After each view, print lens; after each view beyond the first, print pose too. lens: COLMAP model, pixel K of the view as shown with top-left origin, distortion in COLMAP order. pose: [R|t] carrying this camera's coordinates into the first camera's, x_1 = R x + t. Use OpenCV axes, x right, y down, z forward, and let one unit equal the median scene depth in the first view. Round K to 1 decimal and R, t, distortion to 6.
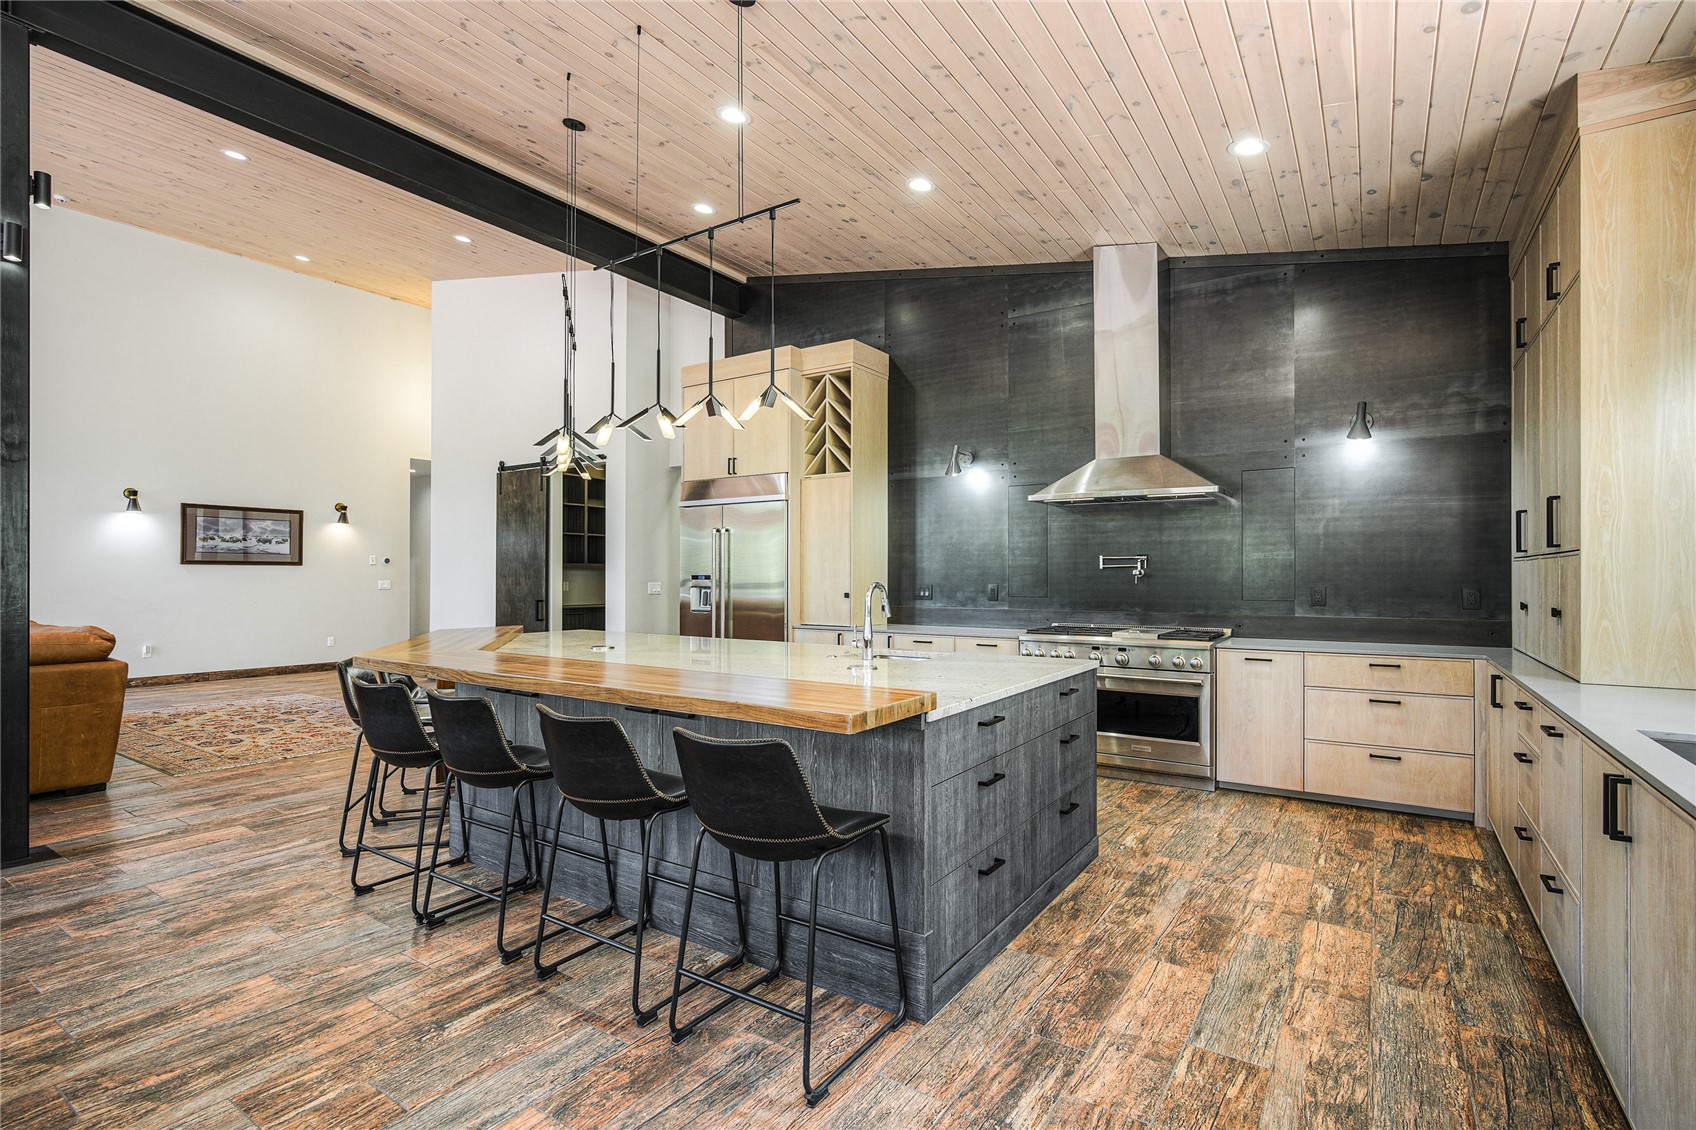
lens RADIAL K [[794.5, 0, 840.1], [0, 794.5, 567.8], [0, 0, 1]] dist [0.000990, -0.000627]
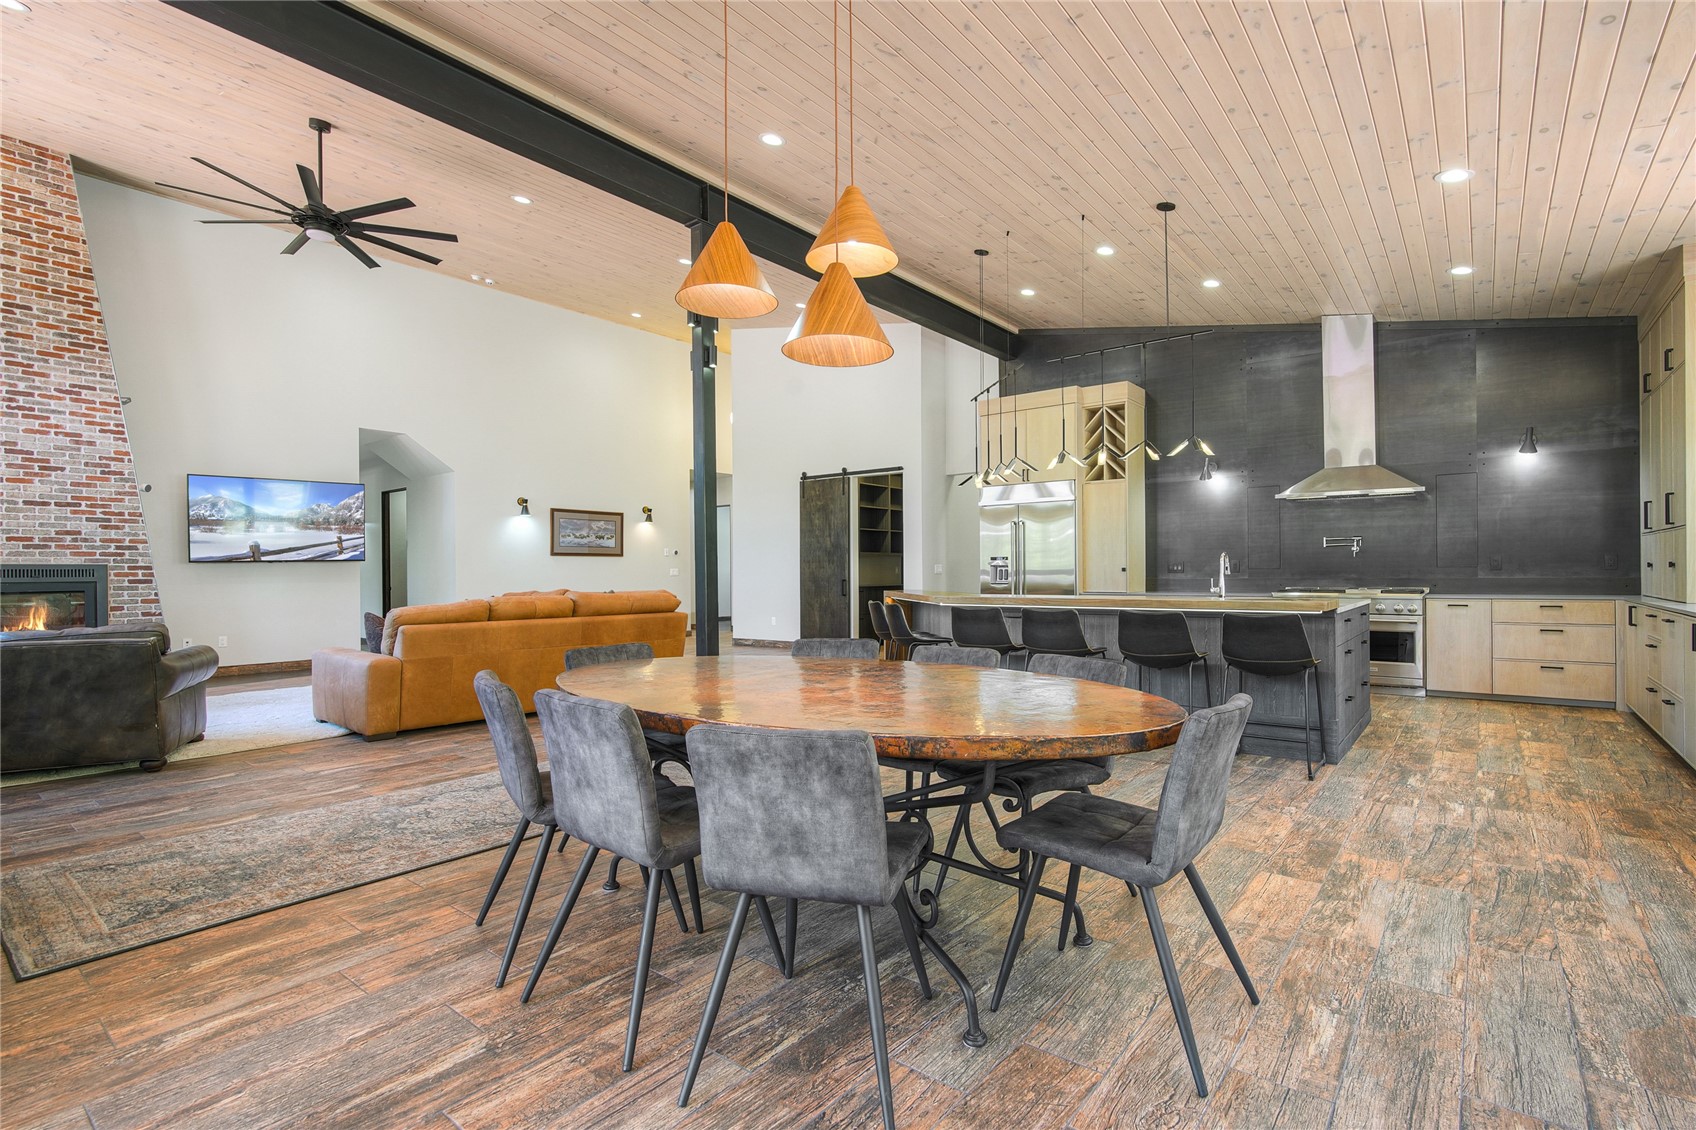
lens RADIAL K [[814.5, 0, 858.7], [0, 814.5, 569.3], [0, 0, 1]] dist [0.001235, 0.001483]
pose [[0.998490, -0.009238, -0.054145, -0.454626], [0.009474, 0.999947, 0.004112, 0.029851], [0.054104, -0.004618, 0.998525, -0.514965]]
